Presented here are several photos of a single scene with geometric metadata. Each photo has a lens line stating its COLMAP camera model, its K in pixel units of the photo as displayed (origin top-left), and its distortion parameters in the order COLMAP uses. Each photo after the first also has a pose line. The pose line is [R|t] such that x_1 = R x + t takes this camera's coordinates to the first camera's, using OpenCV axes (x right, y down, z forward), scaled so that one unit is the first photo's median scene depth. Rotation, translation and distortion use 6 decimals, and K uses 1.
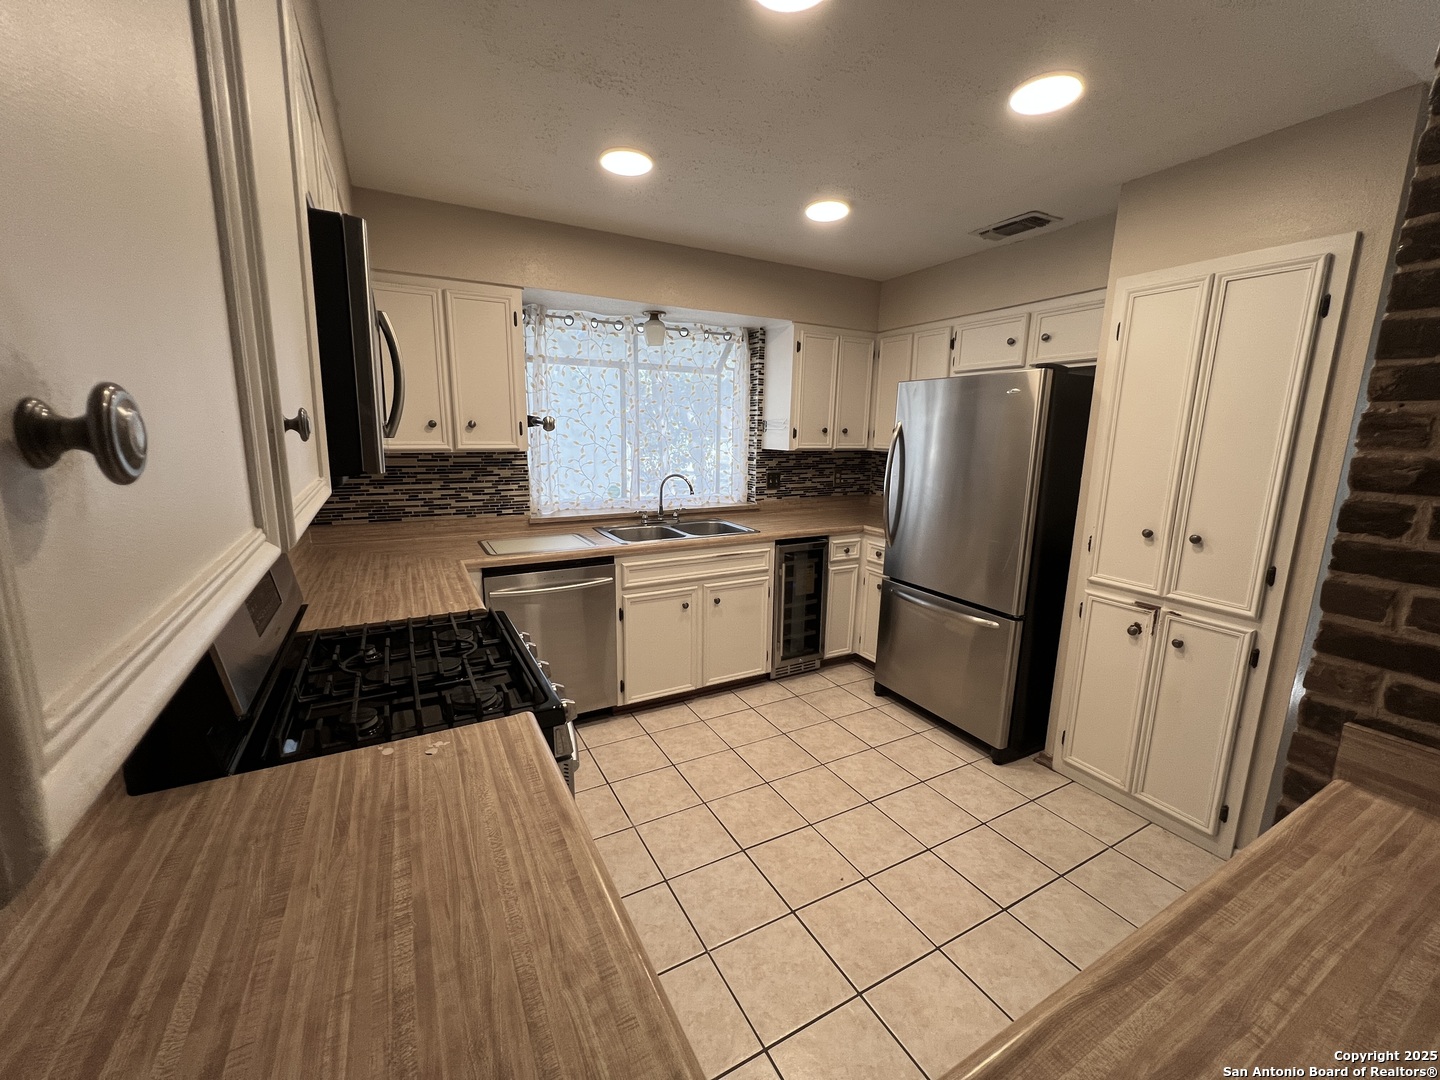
lens RADIAL K [[576.7, 0, 718.3], [0, 576.7, 534.0], [0, 0, 1]] dist [-0.001258, 0.000168]
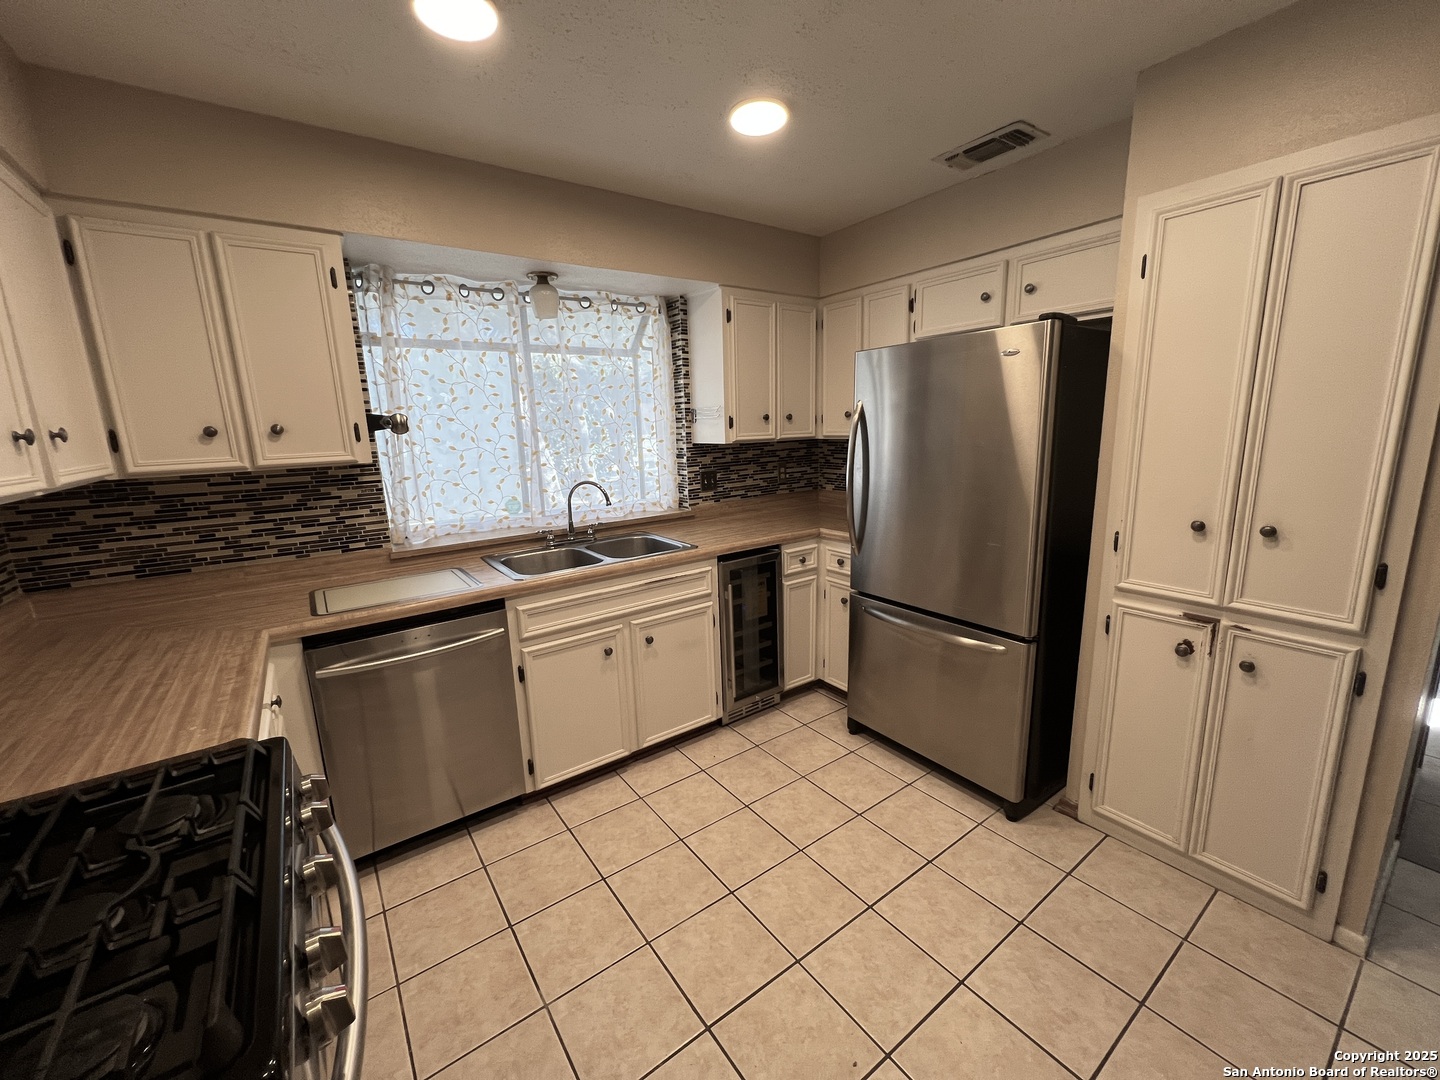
lens RADIAL K [[576.7, 0, 718.1], [0, 576.7, 533.9], [0, 0, 1]] dist [-0.001258, 0.000168]
pose [[0.991308, -0.069813, 0.111508, 0.013909], [0.068954, 0.997553, 0.011547, -0.032539], [-0.112041, -0.003757, 0.993696, 0.224190]]
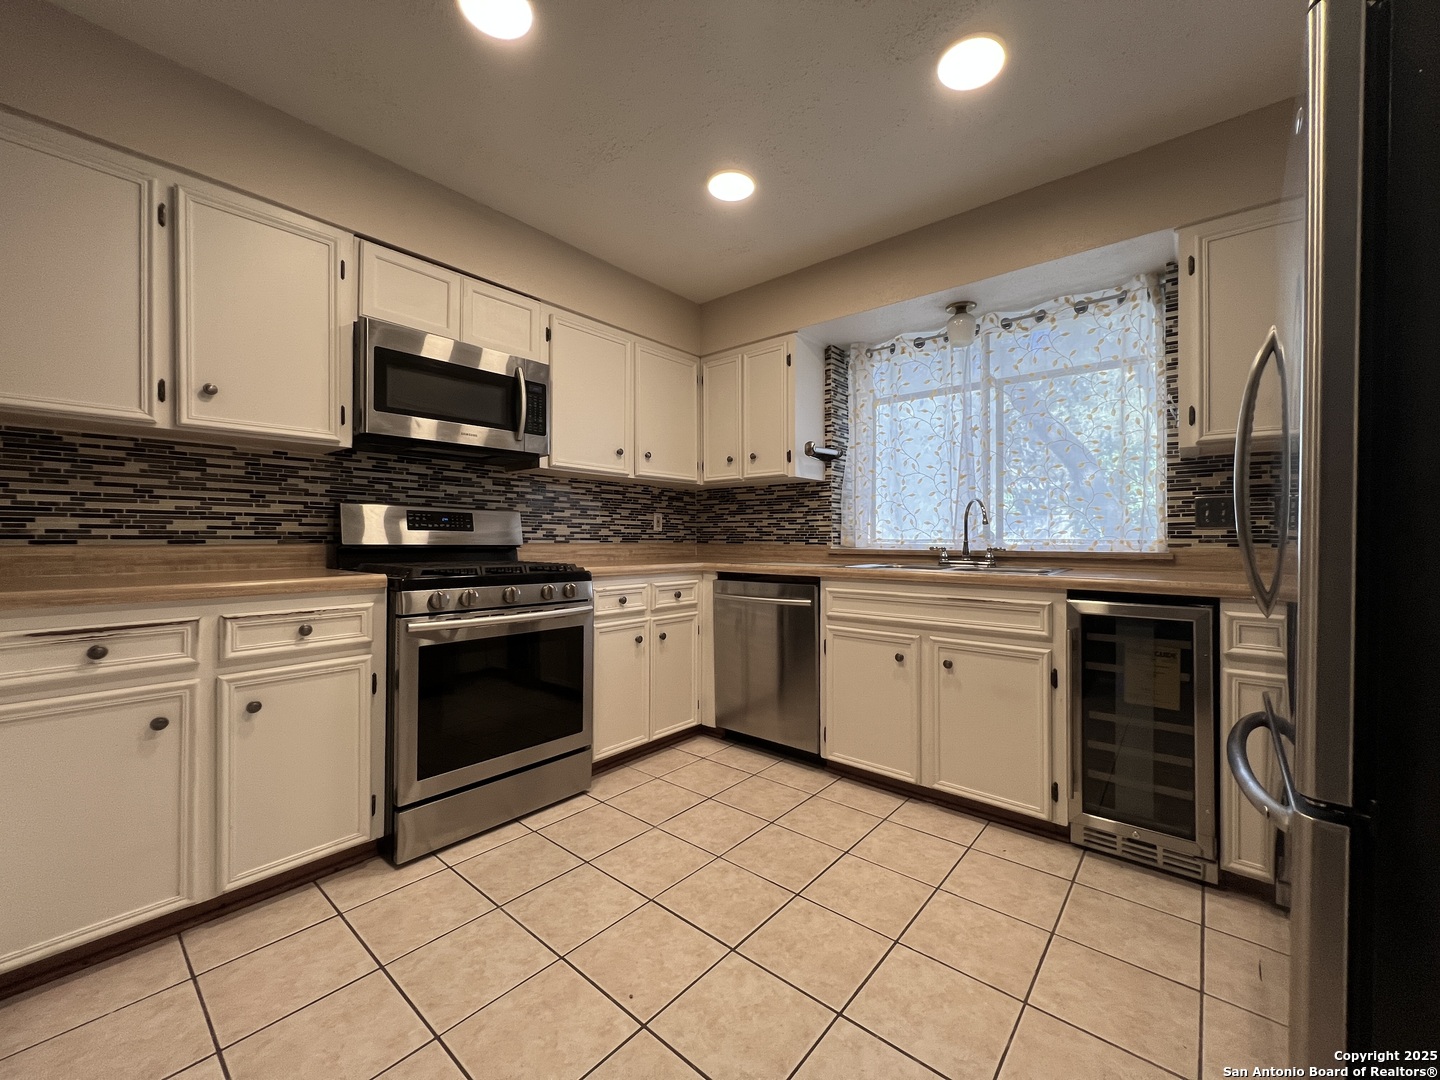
lens RADIAL K [[576.7, 0, 714.5], [0, 576.7, 535.6], [0, 0, 1]] dist [-0.001258, 0.000168]
pose [[0.354664, -0.017373, -0.934832, 0.587287], [-0.165831, 0.982807, -0.081179, 0.070774], [0.920170, 0.183815, 0.345686, 0.499993]]
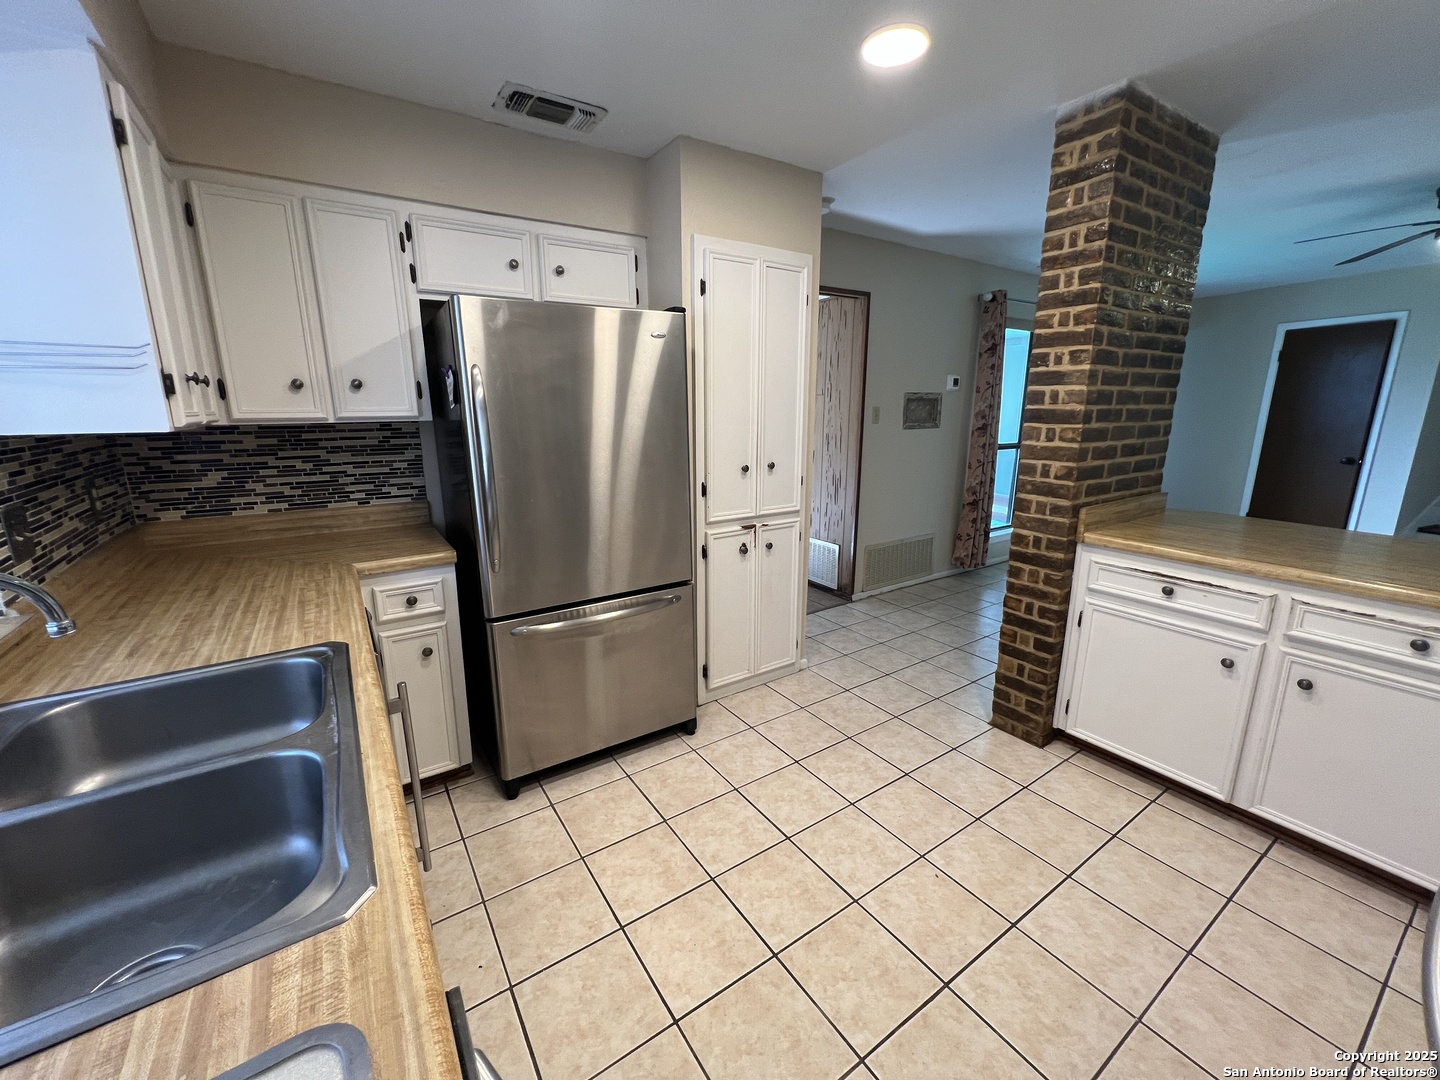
lens RADIAL K [[576.7, 0, 715.5], [0, 576.7, 532.7], [0, 0, 1]] dist [-0.001258, 0.000168]
pose [[-0.085179, -0.234320, 0.968421, -0.336253], [0.183695, 0.951599, 0.246407, -0.135120], [-0.979286, 0.198883, -0.038013, 0.837657]]
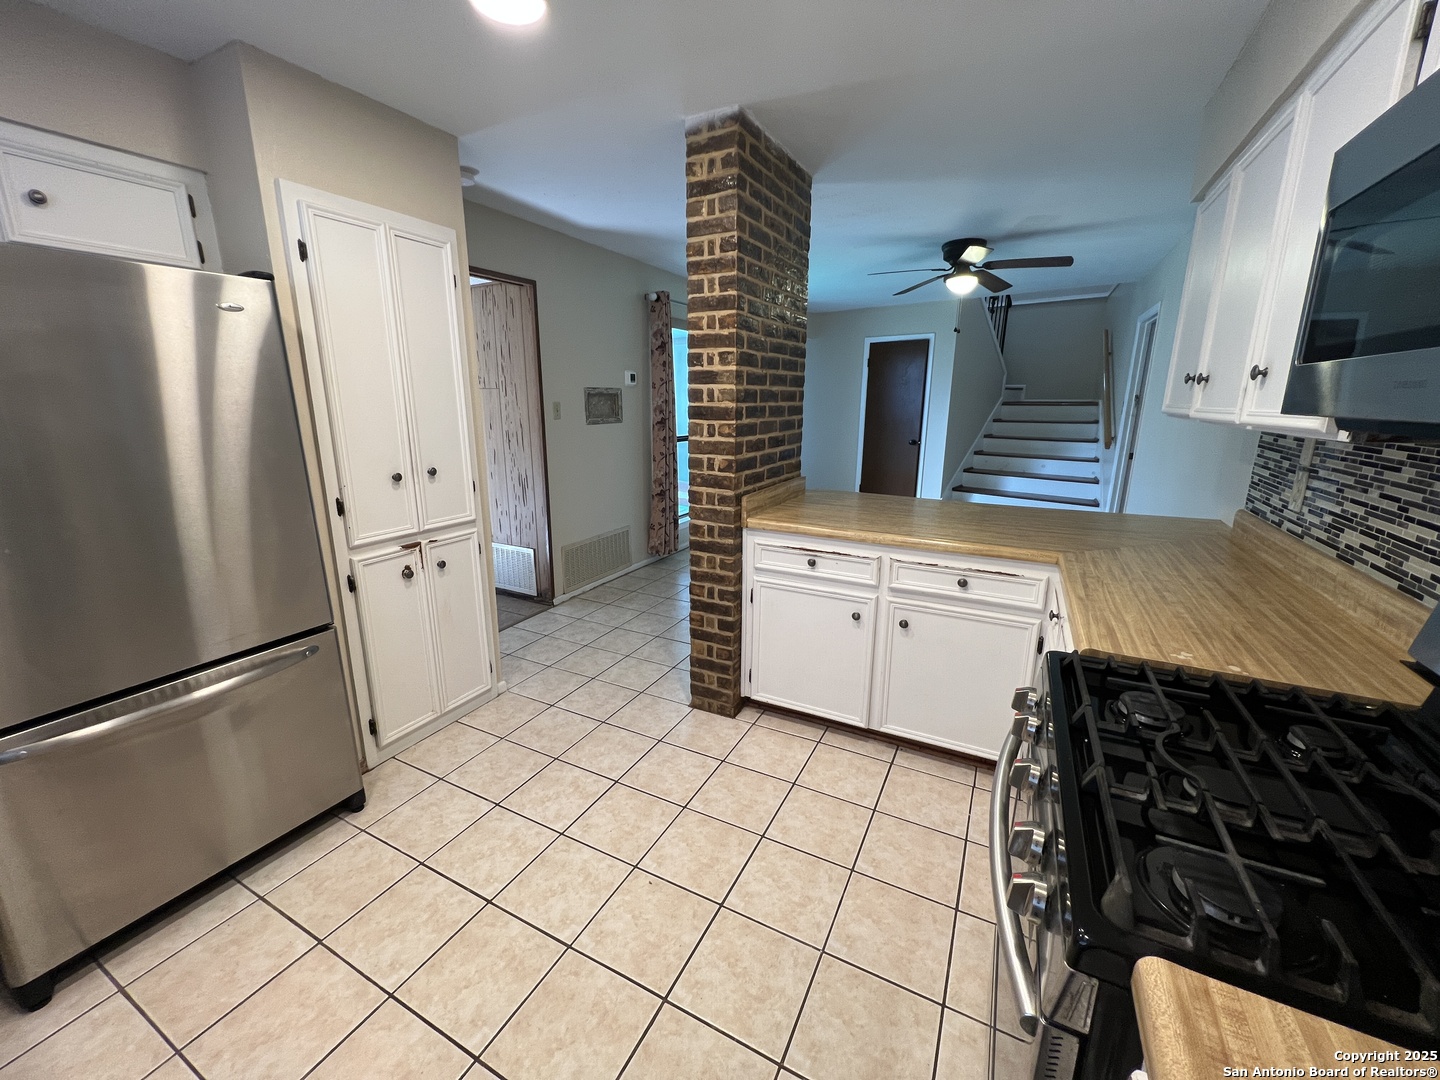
lens RADIAL K [[576.7, 0, 714.3], [0, 576.7, 532.5], [0, 0, 1]] dist [-0.001258, 0.000168]
pose [[-0.554088, -0.210341, 0.805446, -0.295040], [0.139072, 0.930565, 0.338686, -0.130195], [-0.820759, 0.299677, -0.486362, 0.785680]]
